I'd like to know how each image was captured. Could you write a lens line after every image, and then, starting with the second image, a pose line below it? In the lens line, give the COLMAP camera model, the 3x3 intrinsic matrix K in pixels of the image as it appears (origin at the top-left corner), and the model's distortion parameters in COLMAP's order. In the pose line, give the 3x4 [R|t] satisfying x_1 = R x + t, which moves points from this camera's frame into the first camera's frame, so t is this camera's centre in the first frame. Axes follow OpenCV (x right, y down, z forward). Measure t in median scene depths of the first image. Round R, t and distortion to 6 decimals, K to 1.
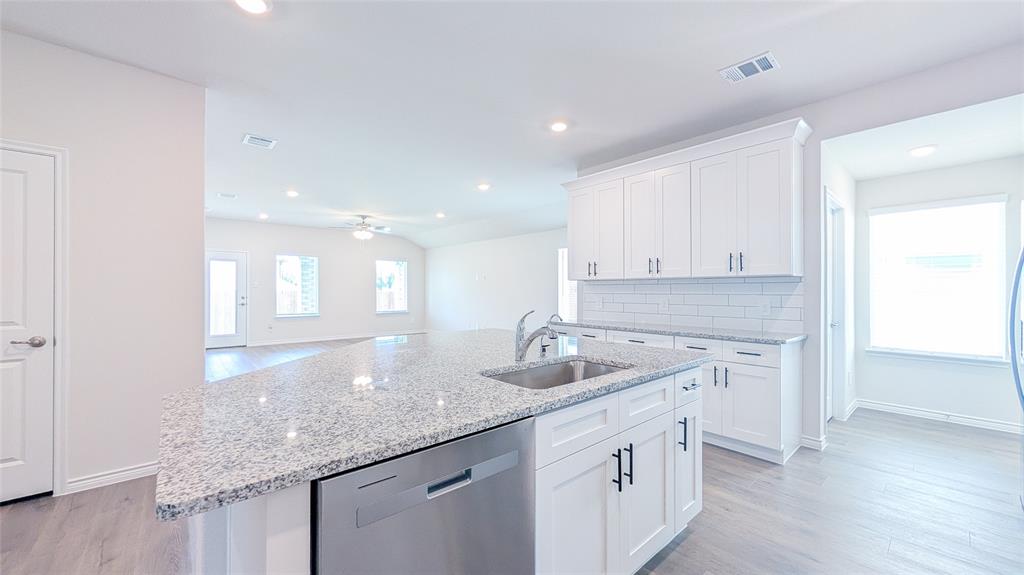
lens RADIAL K [[380.8, 0, 499.0], [0, 380.8, 290.0], [0, 0, 1]] dist [0.000173, 0.000070]
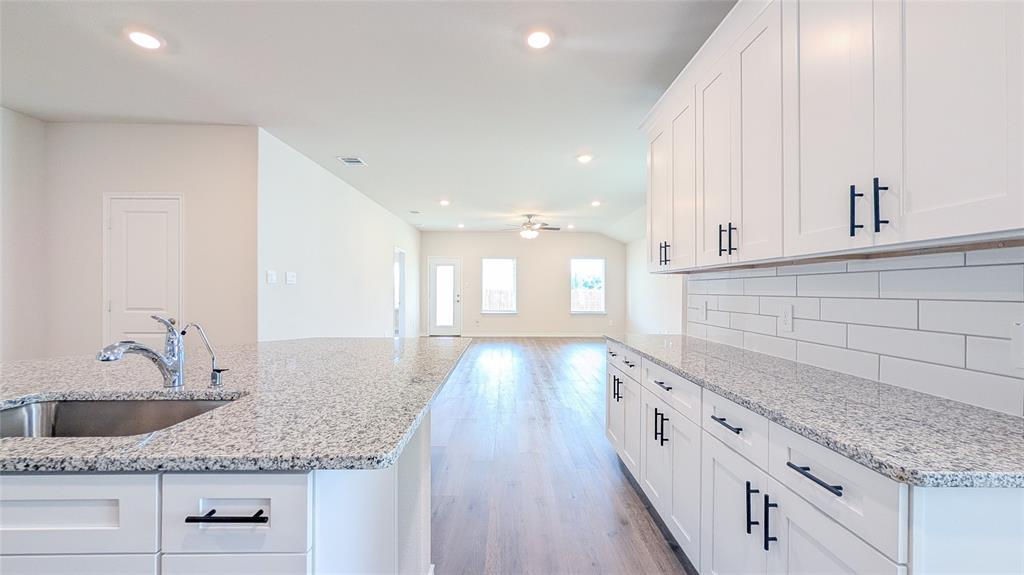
lens RADIAL K [[377.6, 0, 512.0], [0, 377.6, 287.5], [0, 0, 1]] dist [-0.000451, -0.000105]
pose [[0.772354, -0.002601, -0.635187, 0.214963], [-0.001752, 0.999979, -0.006226, 0.001354], [0.635190, 0.005922, 0.772333, 0.188065]]
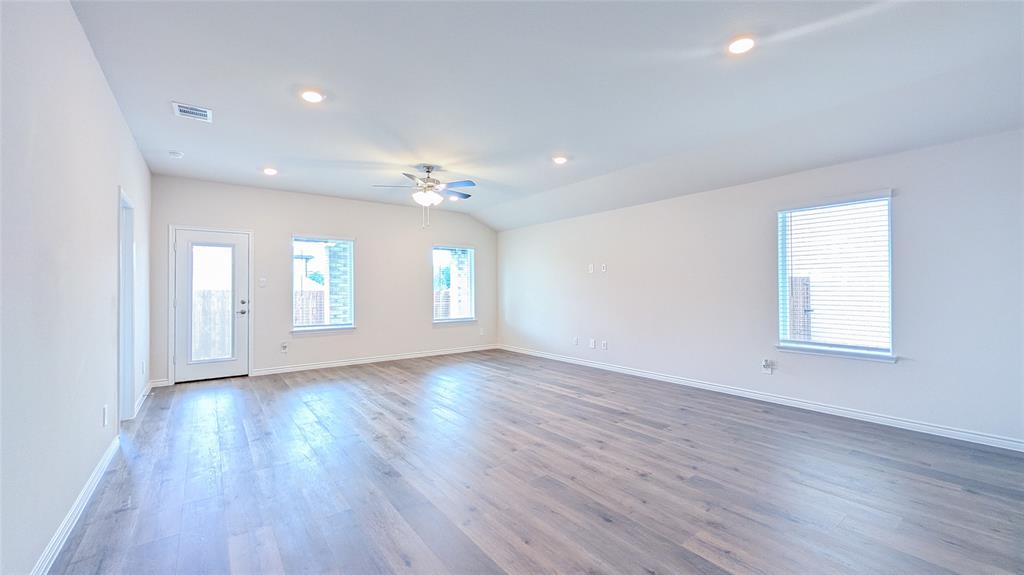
lens RADIAL K [[393.9, 0, 507.6], [0, 393.9, 283.3], [0, 0, 1]] dist [0.000286, -0.000018]
pose [[0.998446, -0.009645, -0.054890, -0.177930], [0.008706, 0.999812, -0.017313, 0.003318], [0.055047, 0.016808, 0.998342, 0.344286]]
